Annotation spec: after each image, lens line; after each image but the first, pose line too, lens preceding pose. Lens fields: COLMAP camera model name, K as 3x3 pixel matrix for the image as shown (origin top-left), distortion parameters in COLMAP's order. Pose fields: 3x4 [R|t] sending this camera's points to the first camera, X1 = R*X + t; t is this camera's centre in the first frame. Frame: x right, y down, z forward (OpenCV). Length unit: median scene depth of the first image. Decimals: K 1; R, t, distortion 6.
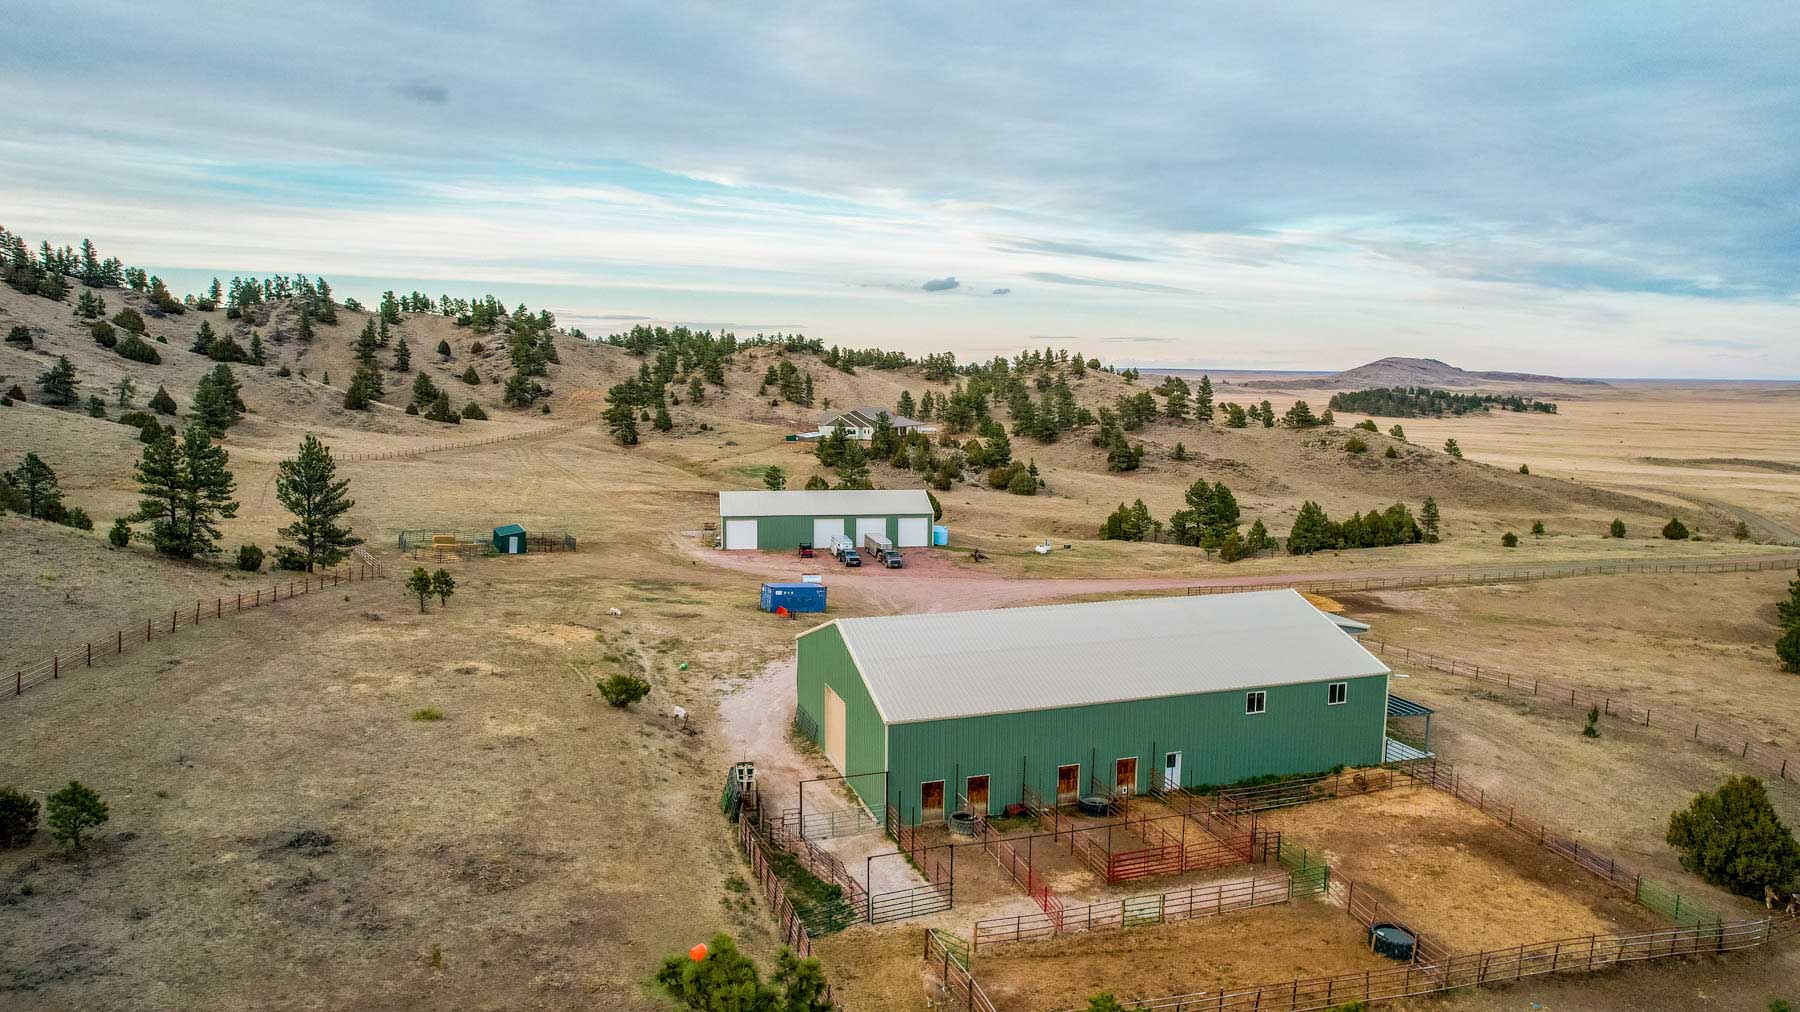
lens RADIAL K [[1131.7, 0, 900.0], [0, 1131.7, 506.0], [0, 0, 1]] dist [-0.067266, 0.051030]
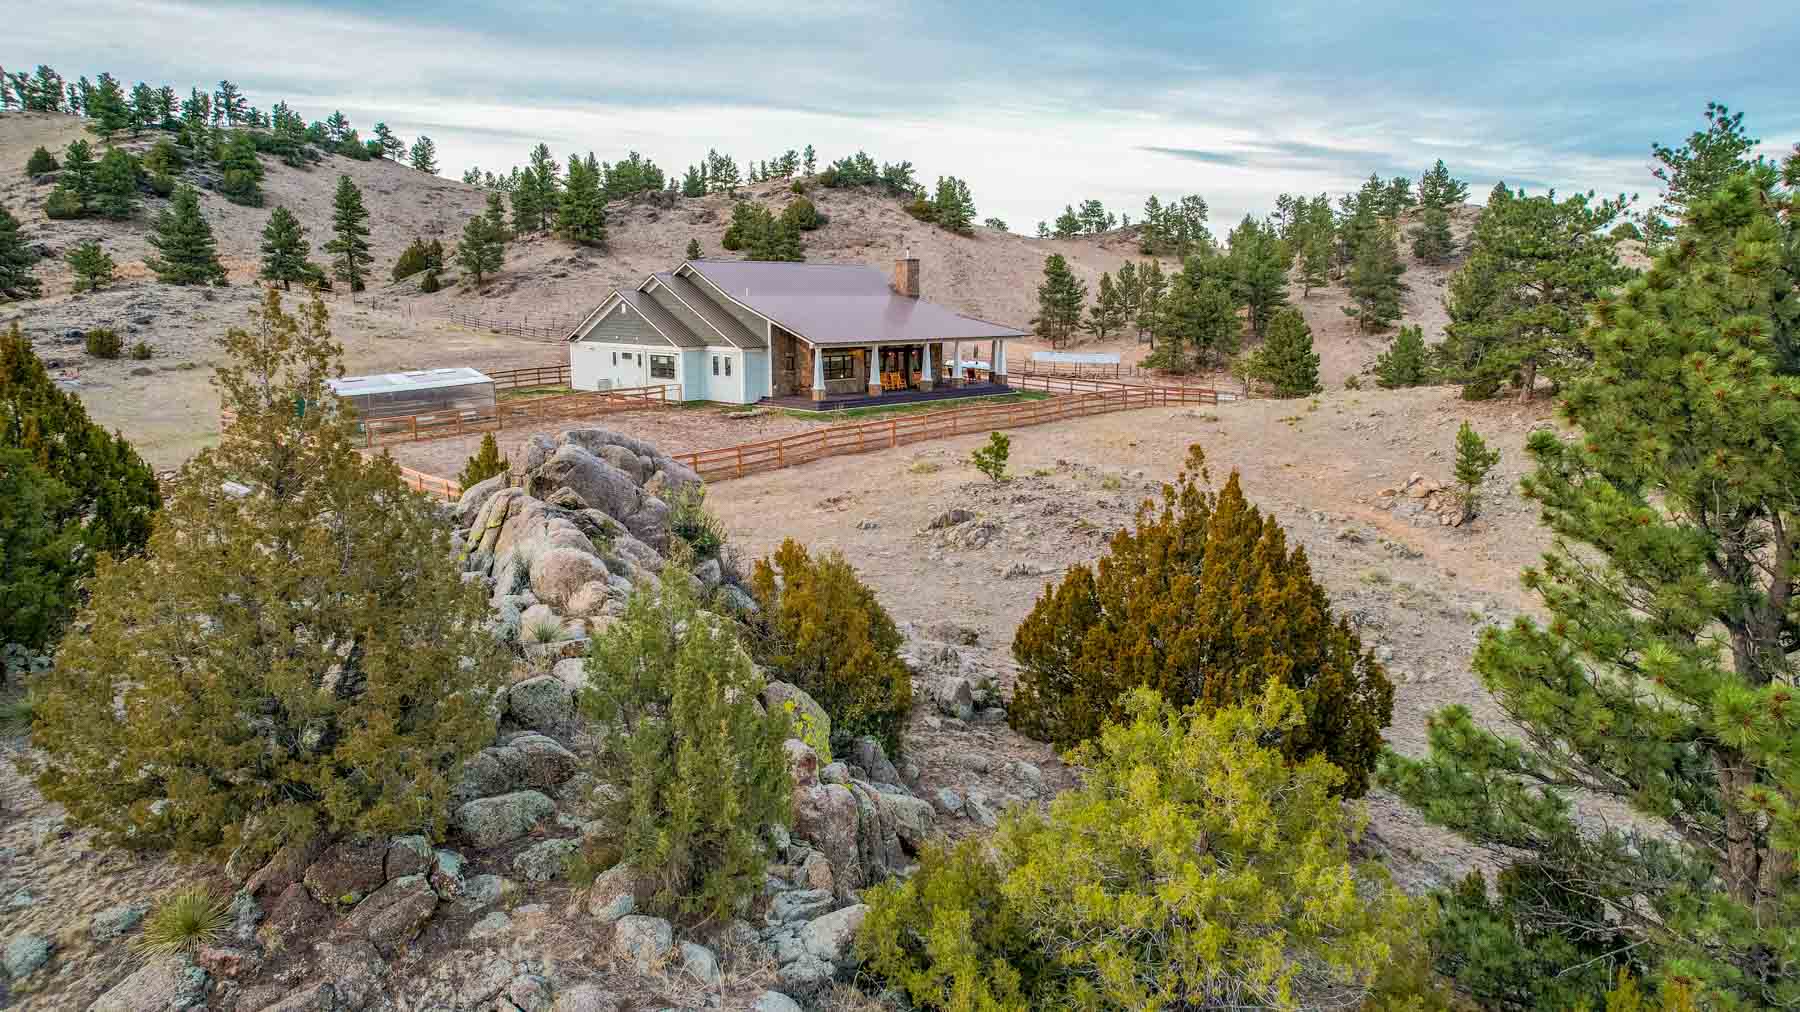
lens RADIAL K [[1131.7, 0, 900.0], [0, 1131.7, 506.0], [0, 0, 1]] dist [-0.067266, 0.051030]
pose [[0.974145, 0.035902, -0.223052, 0.040247], [-0.022351, 0.997764, 0.062985, -0.041340], [0.224814, -0.056371, 0.972770, 0.615175]]
